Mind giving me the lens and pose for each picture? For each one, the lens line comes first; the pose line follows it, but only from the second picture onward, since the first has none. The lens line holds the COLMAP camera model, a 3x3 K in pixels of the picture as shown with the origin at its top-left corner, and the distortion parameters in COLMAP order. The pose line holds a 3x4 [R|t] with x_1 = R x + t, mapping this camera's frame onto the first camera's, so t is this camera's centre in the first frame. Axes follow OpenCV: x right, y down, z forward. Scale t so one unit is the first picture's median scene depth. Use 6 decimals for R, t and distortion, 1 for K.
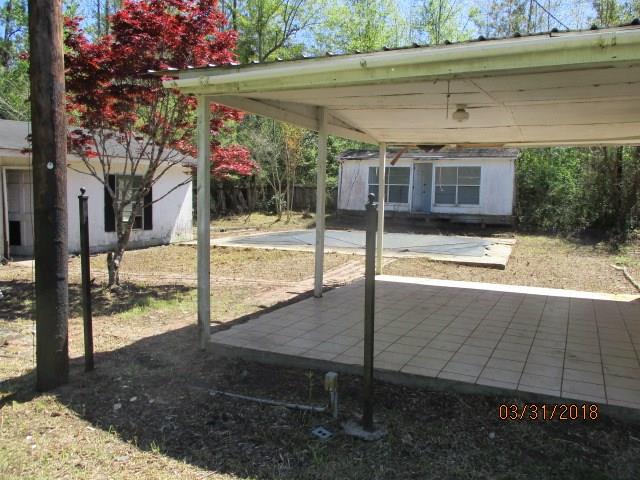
lens RADIAL K [[523.2, 0, 319.5], [0, 523.2, 238.8], [0, 0, 1]] dist [-0.037213, 0.002147]
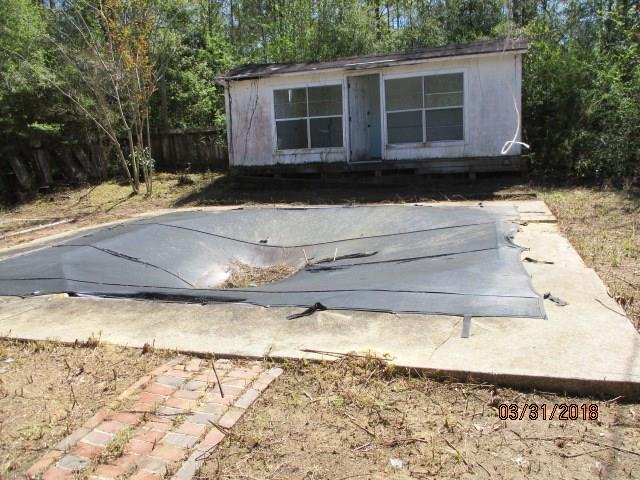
lens RADIAL K [[523.2, 0, 320.2], [0, 523.2, 241.6], [0, 0, 1]] dist [-0.037213, 0.002147]
pose [[0.992357, -0.098333, 0.074556, 0.090880], [0.088861, 0.988644, 0.121186, -0.037187], [-0.085626, -0.113635, 0.989826, 0.414266]]
